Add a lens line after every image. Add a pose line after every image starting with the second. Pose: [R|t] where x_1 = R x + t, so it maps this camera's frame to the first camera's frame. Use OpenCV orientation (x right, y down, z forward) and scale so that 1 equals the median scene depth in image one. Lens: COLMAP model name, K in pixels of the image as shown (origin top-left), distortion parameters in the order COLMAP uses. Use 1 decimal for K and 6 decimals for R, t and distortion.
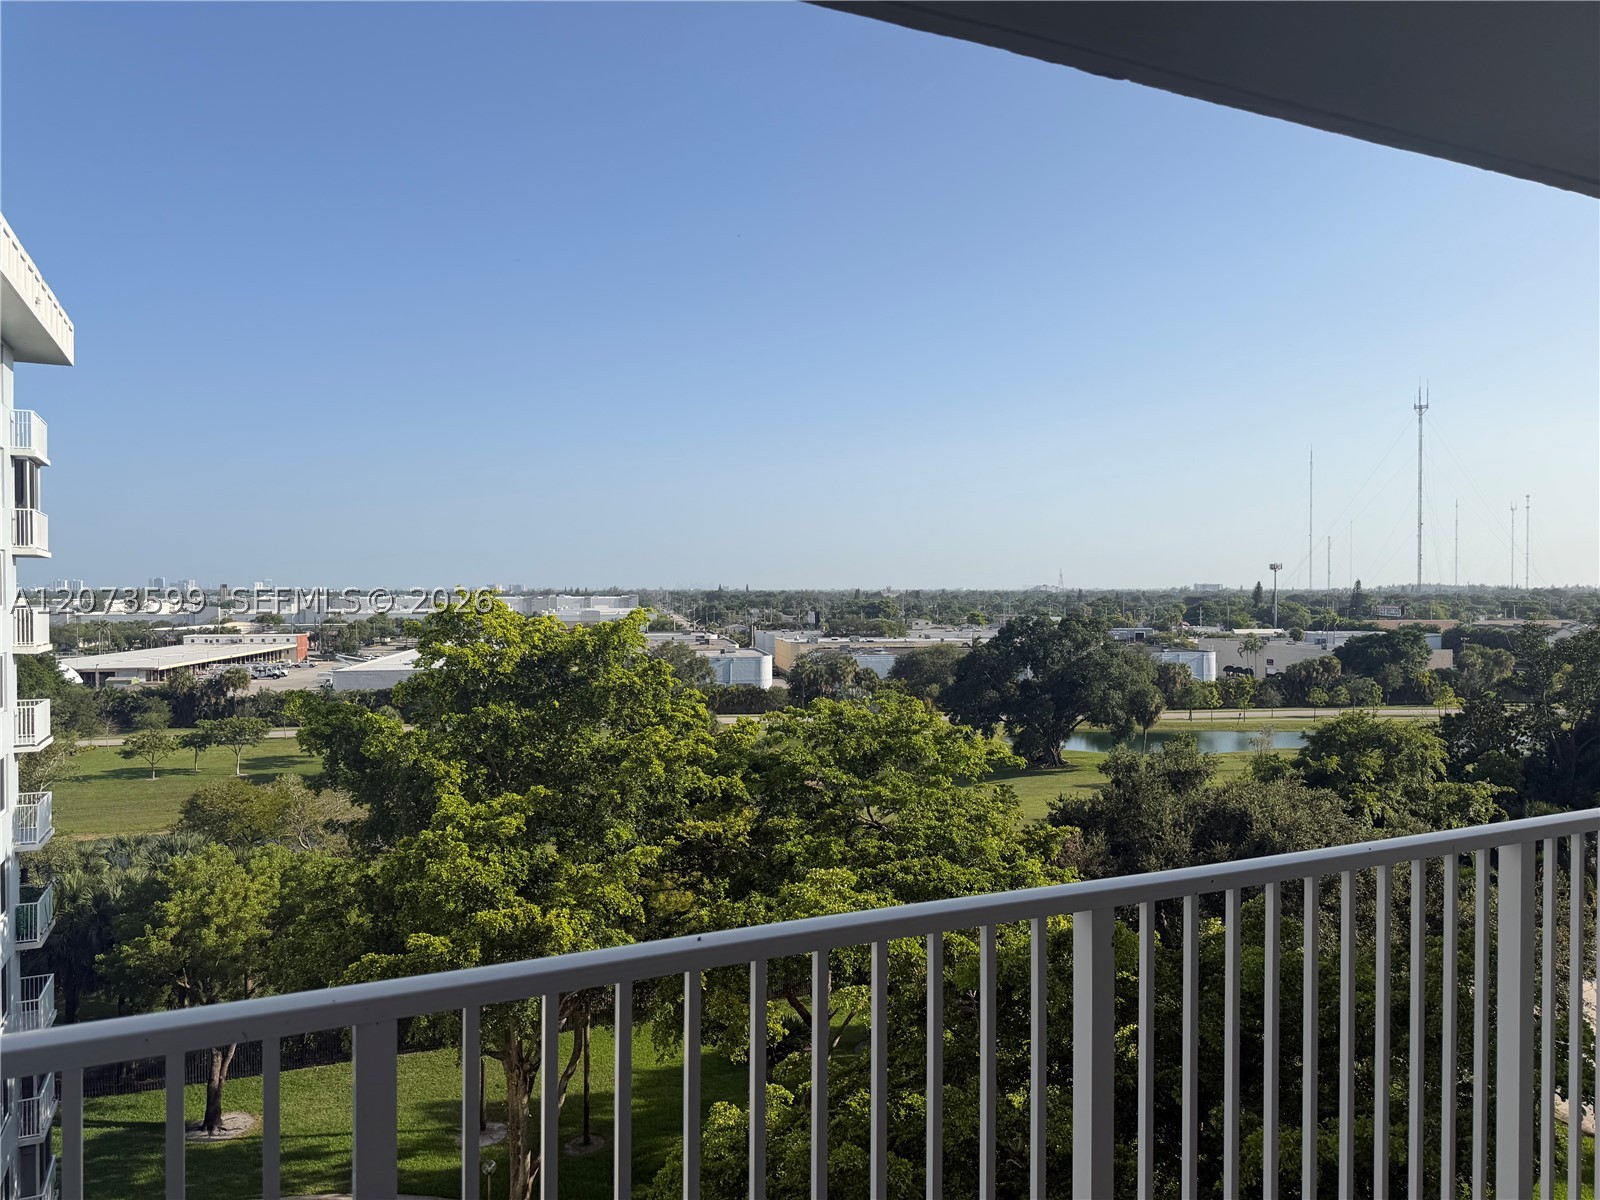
lens RADIAL K [[1126.5, 0, 798.0], [0, 1126.5, 602.0], [0, 0, 1]] dist [0.090120, -0.119706]
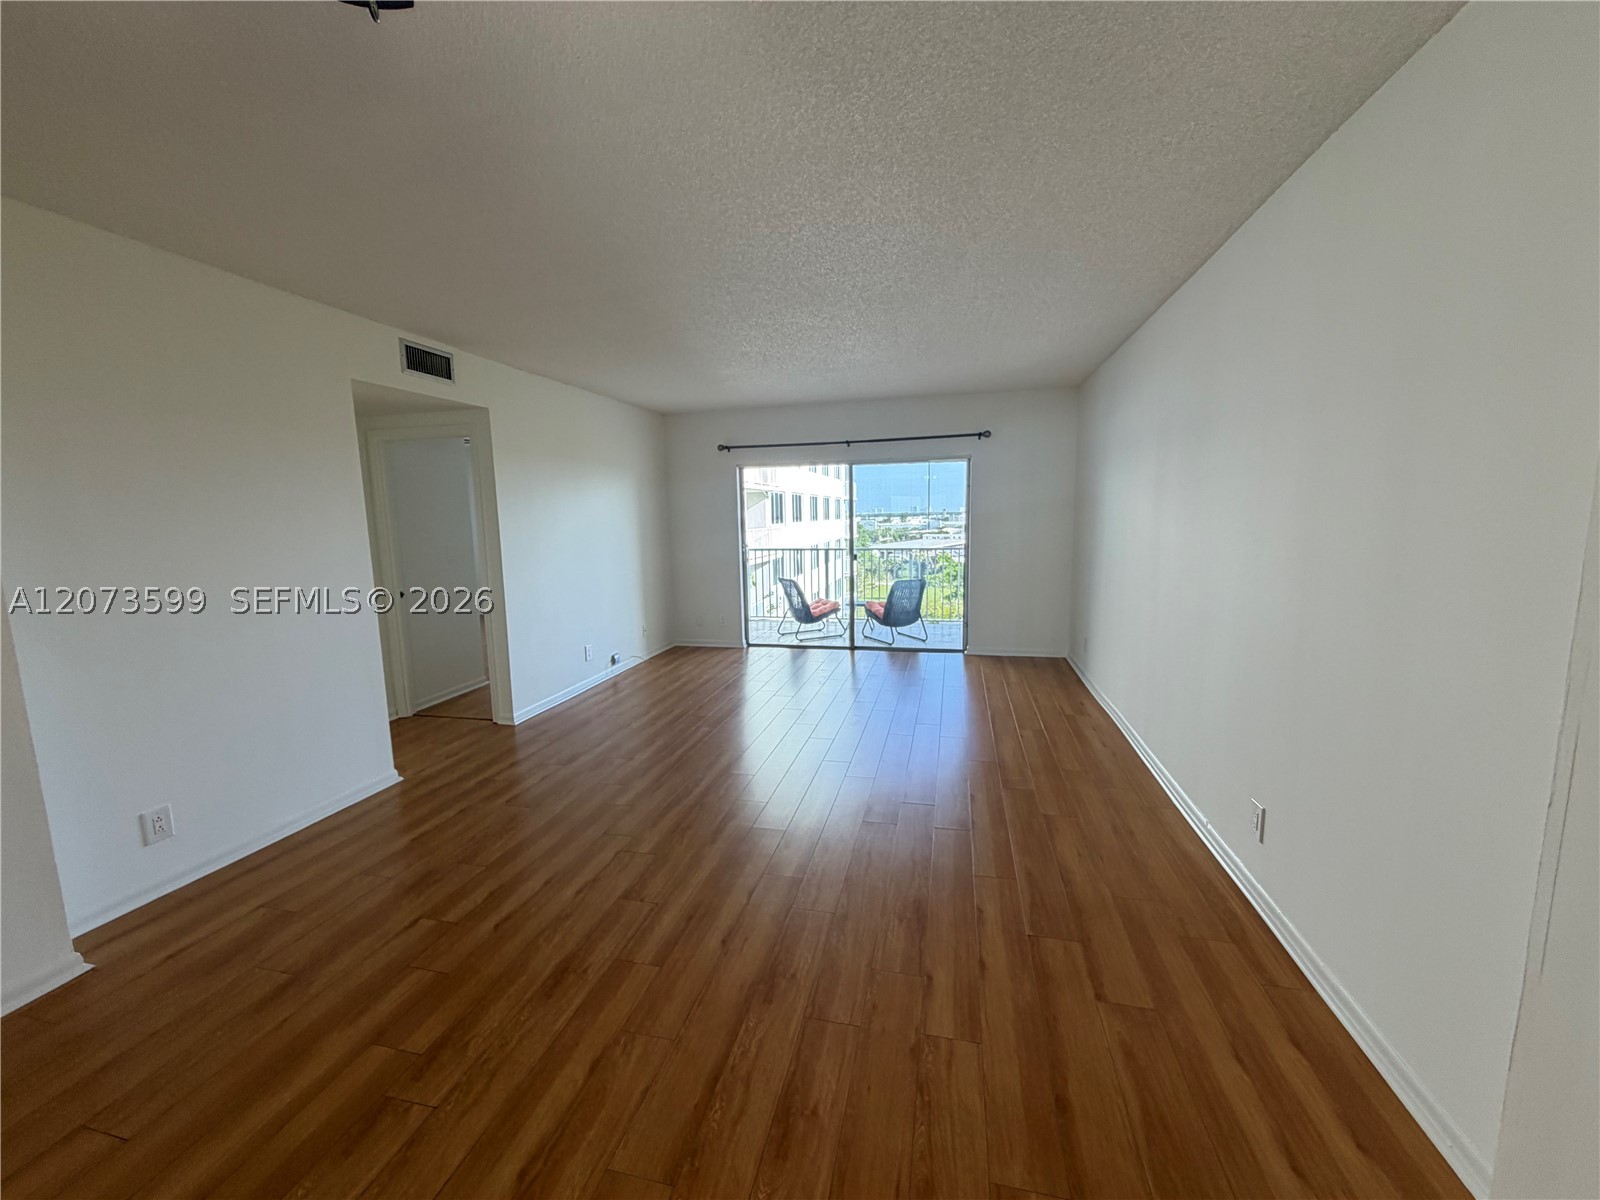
lens RADIAL K [[640.0, 0, 794.7], [0, 640.0, 594.1], [0, 0, 1]] dist [-0.000400, 0.000561]
pose [[0.769410, 0.059668, -0.635962, 0.126009], [0.017733, 0.993248, 0.114644, 0.002665], [0.638509, -0.099486, 0.763157, -0.148940]]
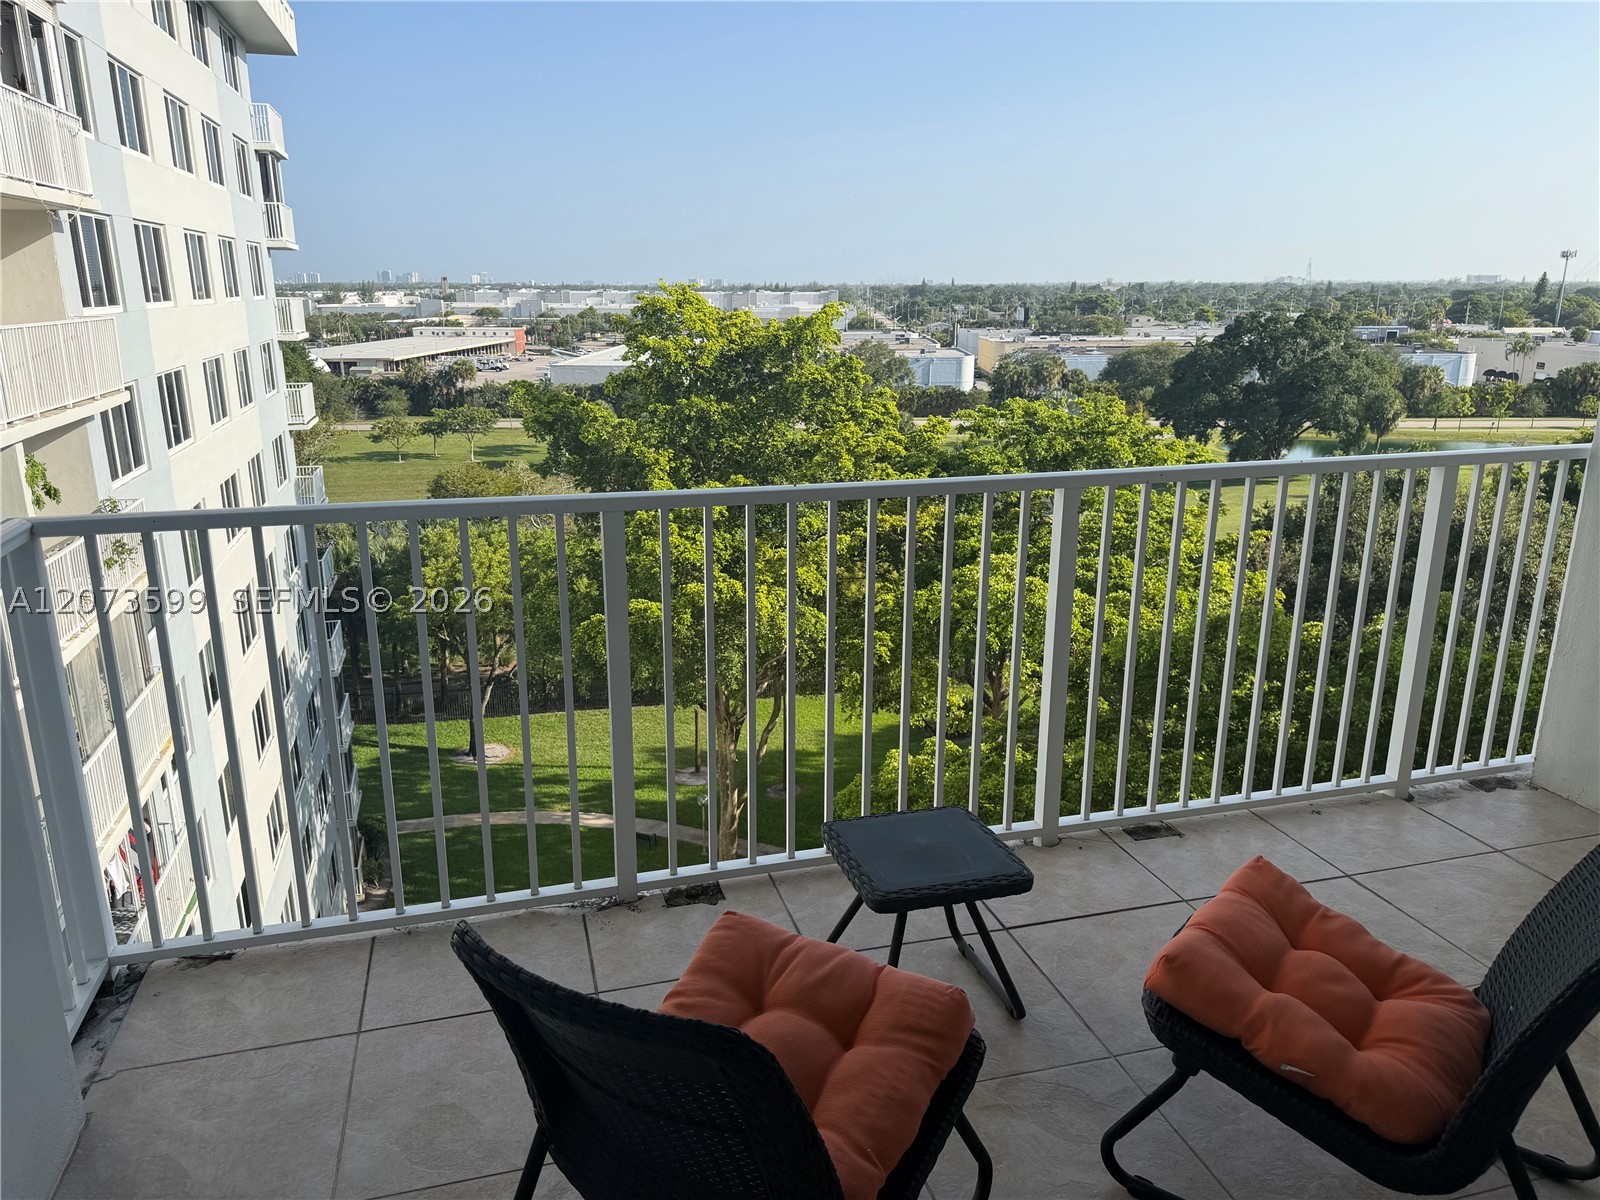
lens RADIAL K [[1126.5, 0, 798.0], [0, 1126.5, 602.0], [0, 0, 1]] dist [0.090120, -0.119706]
pose [[0.984708, 0.047310, -0.167664, 0.006923], [-0.002213, 0.965739, 0.259504, 0.000421], [0.174197, -0.255165, 0.951076, -0.021584]]
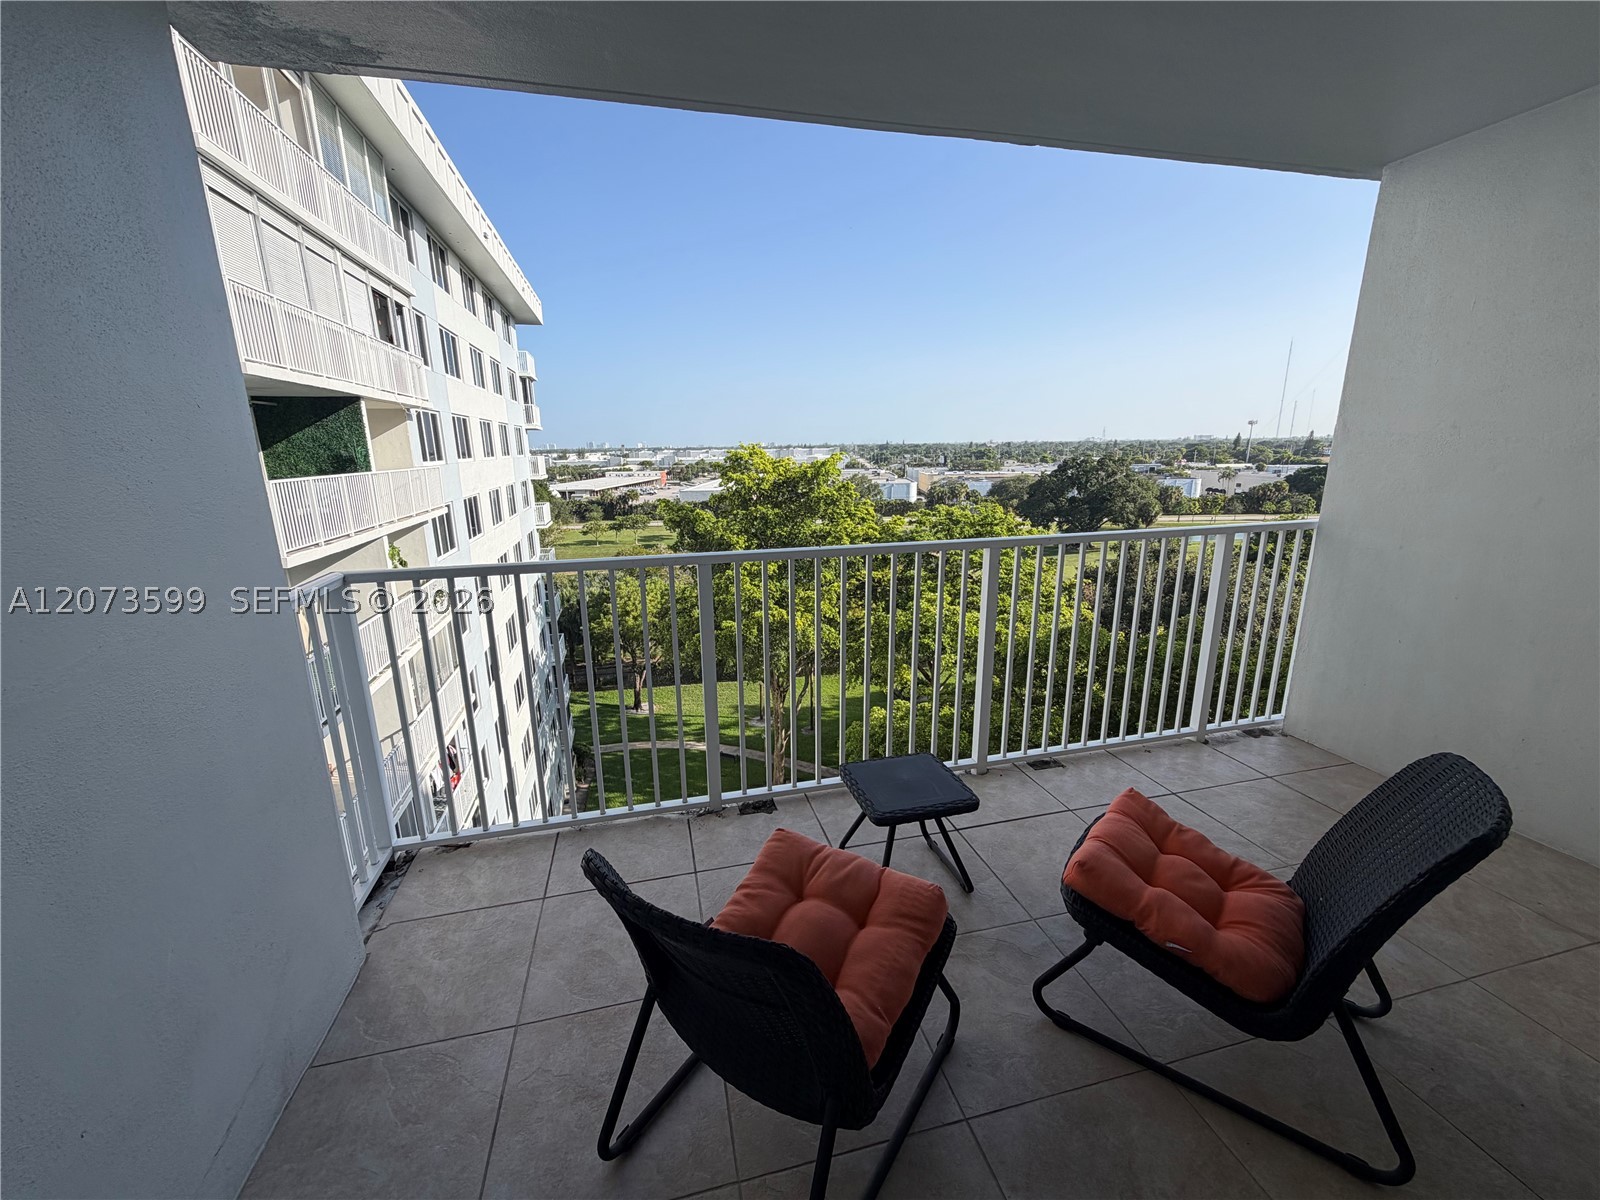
lens RADIAL K [[637.9, 0, 794.9], [0, 637.9, 599.4], [0, 0, 1]] dist [-0.000437, -0.000012]
pose [[0.978223, 0.034229, -0.204714, 0.005356], [0.013036, 0.974228, 0.225187, 0.002319], [0.207146, -0.222952, 0.952567, -0.014878]]
